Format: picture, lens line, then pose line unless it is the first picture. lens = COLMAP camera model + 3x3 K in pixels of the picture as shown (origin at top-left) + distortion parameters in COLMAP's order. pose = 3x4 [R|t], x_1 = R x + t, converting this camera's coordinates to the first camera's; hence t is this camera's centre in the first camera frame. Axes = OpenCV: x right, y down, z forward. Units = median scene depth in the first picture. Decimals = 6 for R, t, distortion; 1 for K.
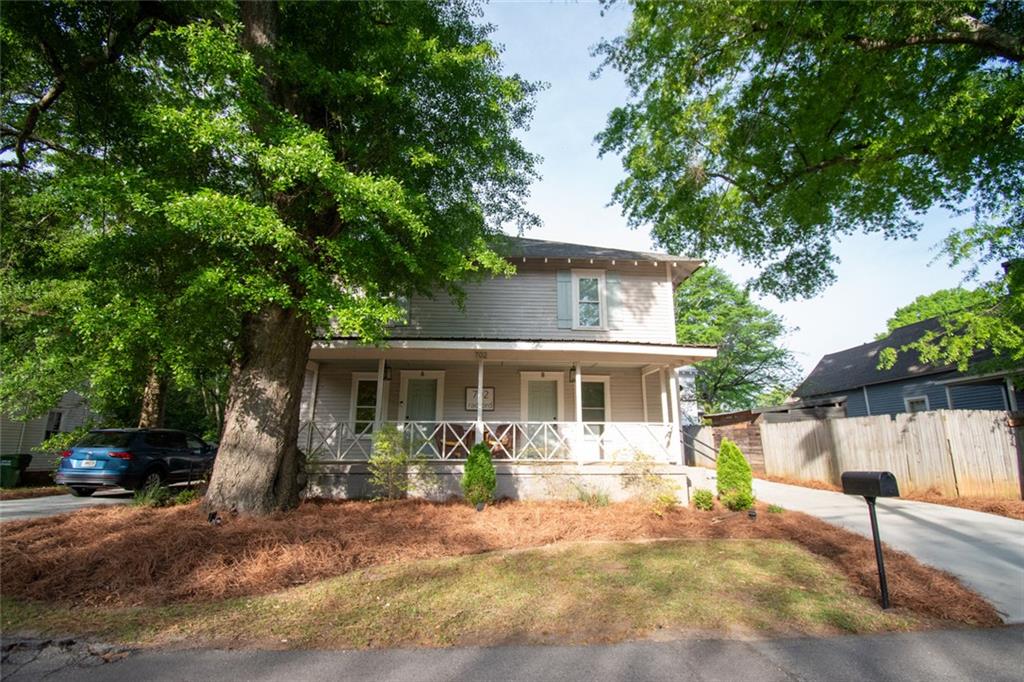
lens RADIAL K [[453.9, 0, 522.5], [0, 453.9, 341.3], [0, 0, 1]] dist [0.007892, -0.000802]
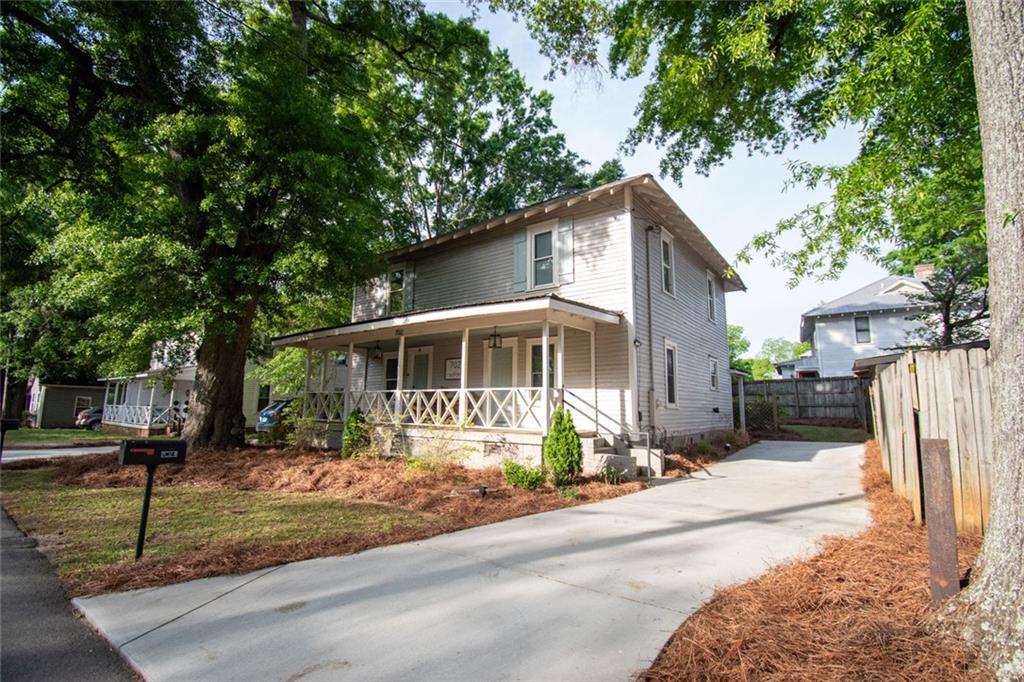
lens RADIAL K [[453.9, 0, 522.5], [0, 453.9, 341.3], [0, 0, 1]] dist [0.007892, -0.000802]
pose [[0.774326, -0.086721, -0.626816, 0.687031], [0.133438, 0.990668, 0.027780, 0.049514], [0.618557, -0.105152, 0.778672, 0.243097]]
